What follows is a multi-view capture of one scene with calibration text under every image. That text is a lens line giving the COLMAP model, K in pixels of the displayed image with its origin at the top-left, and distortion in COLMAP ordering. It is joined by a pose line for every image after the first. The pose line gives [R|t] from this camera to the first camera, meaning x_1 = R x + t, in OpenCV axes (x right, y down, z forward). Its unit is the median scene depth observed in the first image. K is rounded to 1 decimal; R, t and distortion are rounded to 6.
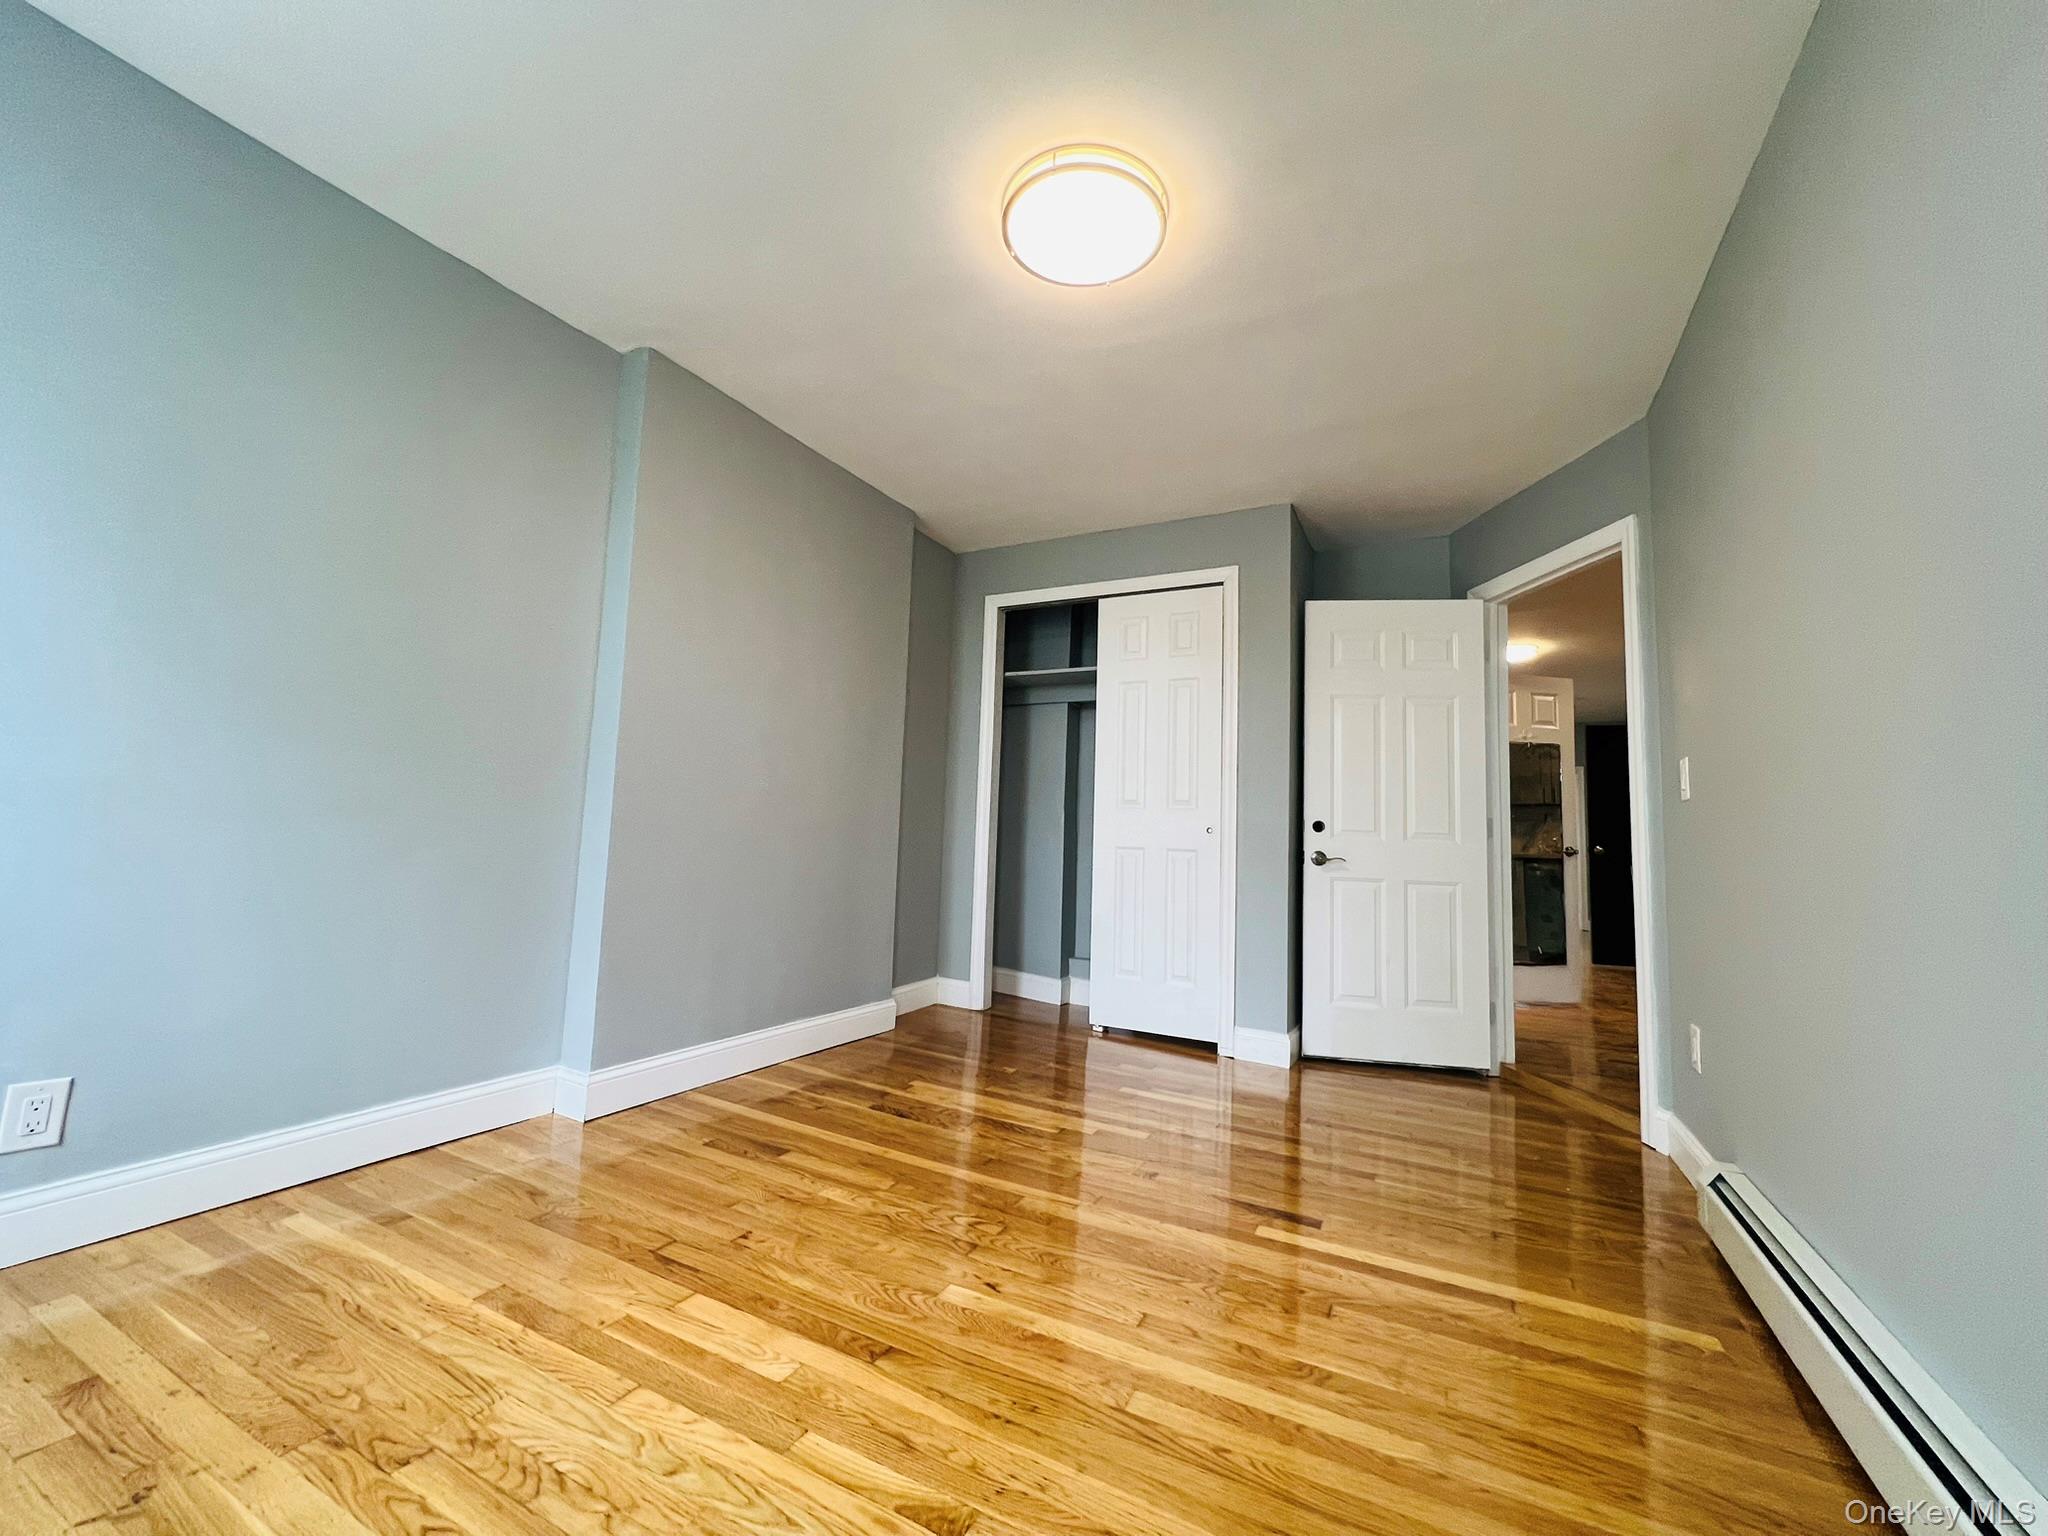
lens RADIAL K [[824.4, 0, 1013.0], [0, 824.4, 758.9], [0, 0, 1]] dist [0.003524, 0.000272]
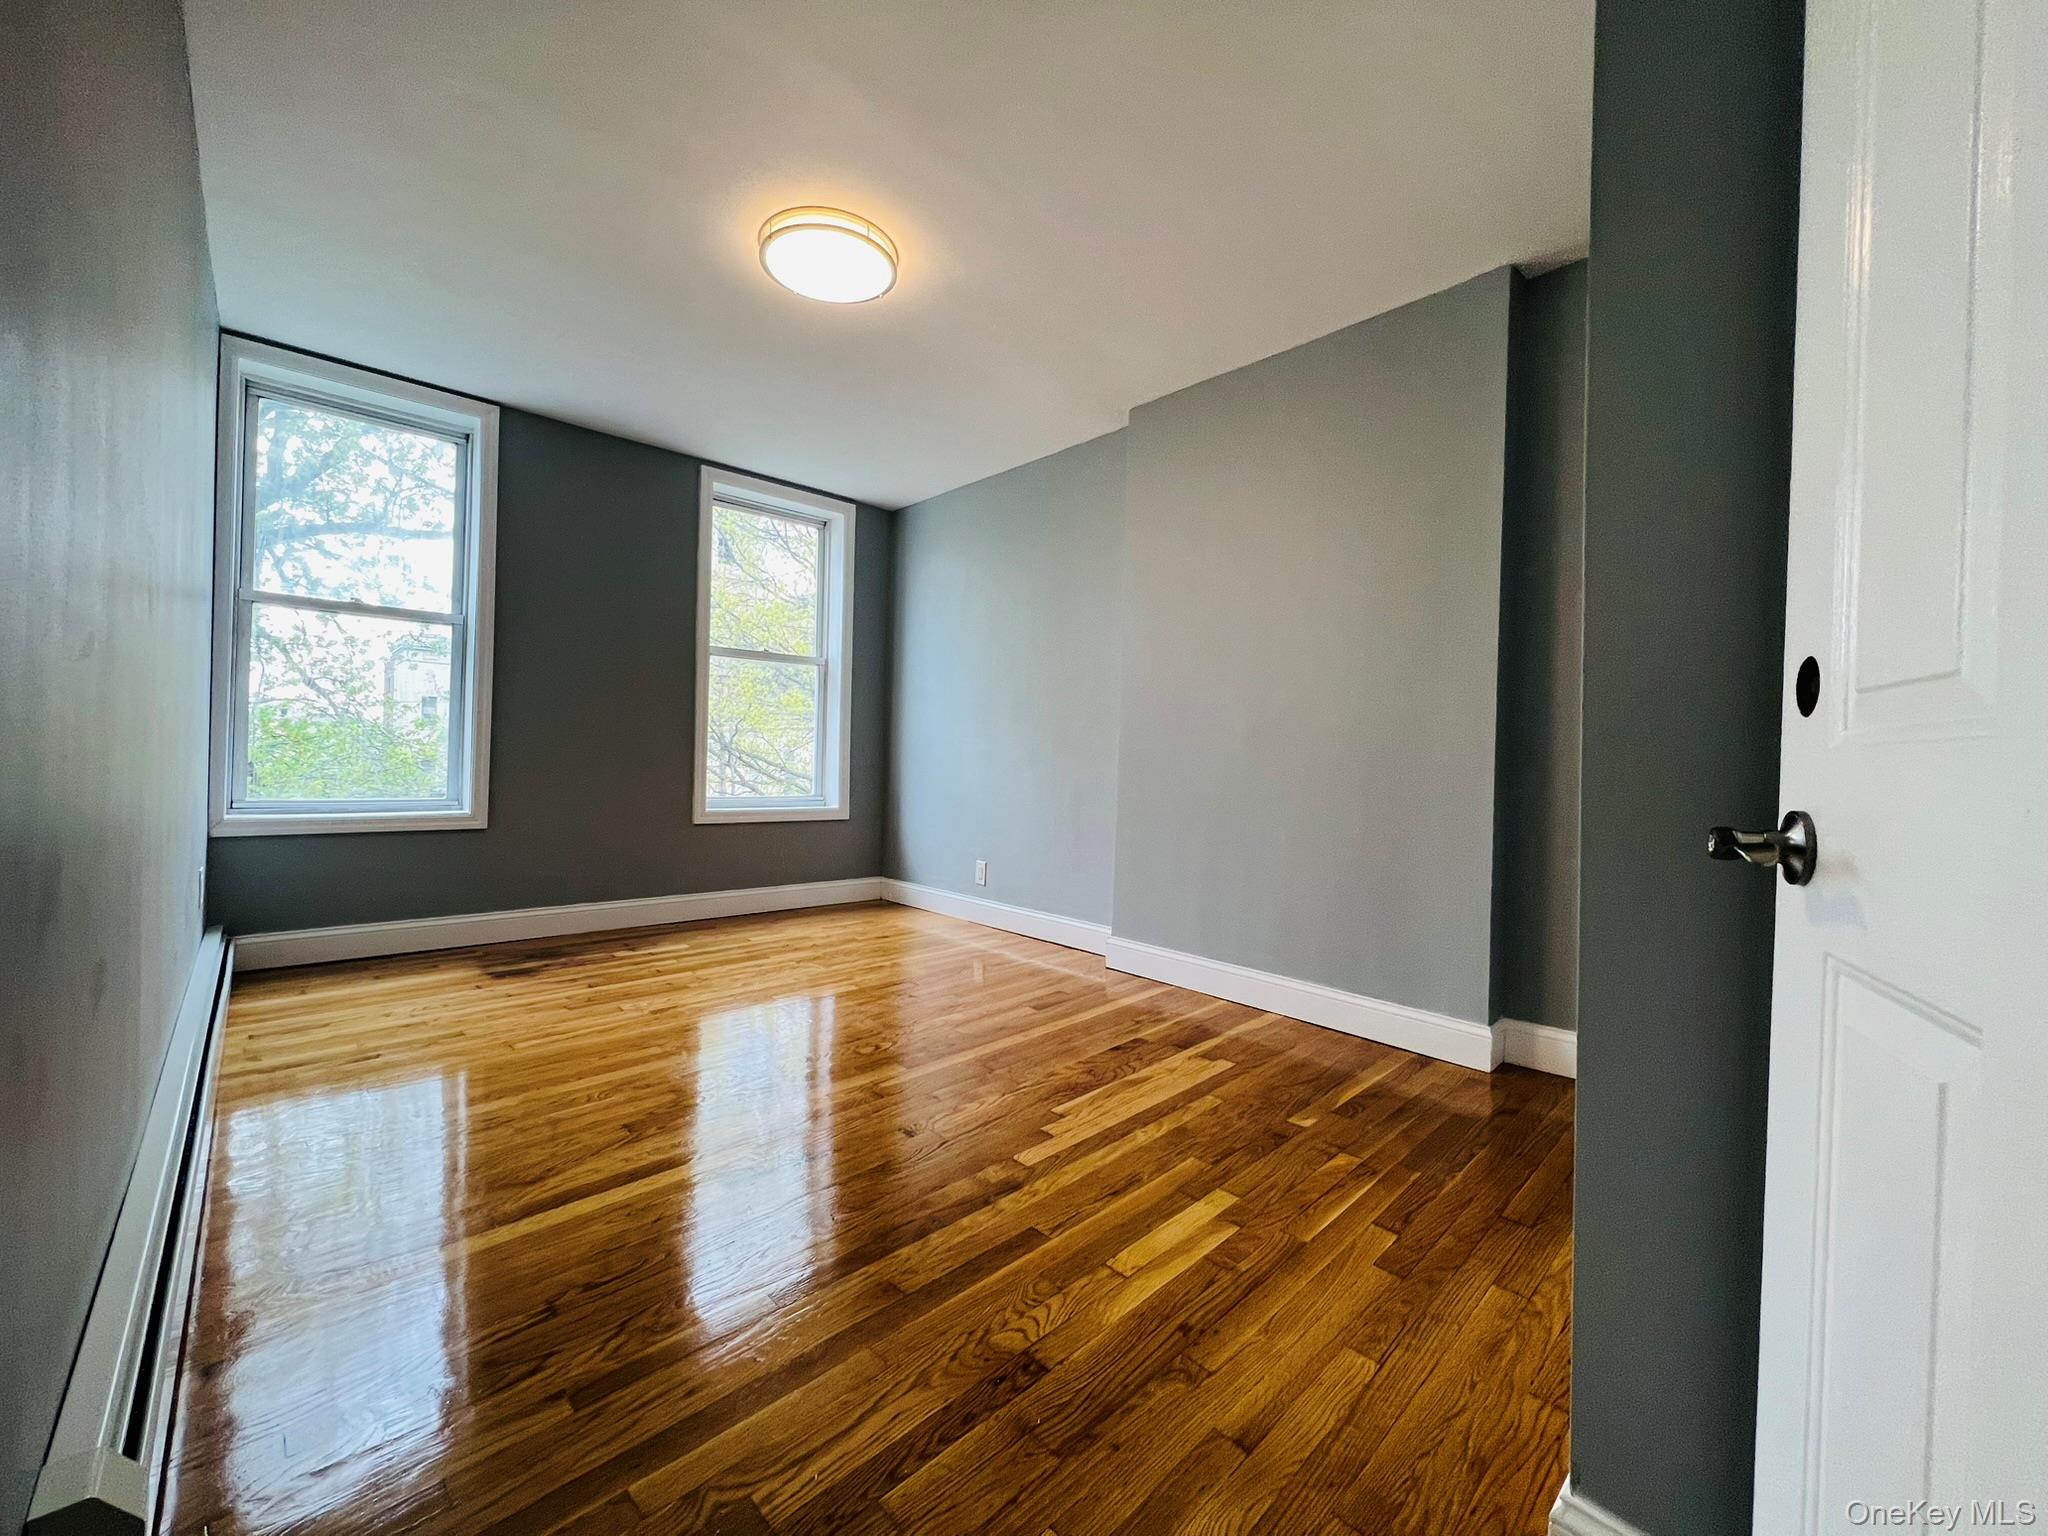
lens RADIAL K [[802.7, 0, 1021.2], [0, 802.7, 760.9], [0, 0, 1]] dist [-0.000174, -0.000017]
pose [[-0.305995, -0.041985, -0.951107, 0.850431], [0.052322, 0.996776, -0.060835, 0.137731], [0.950594, -0.068379, -0.302811, 1.218488]]
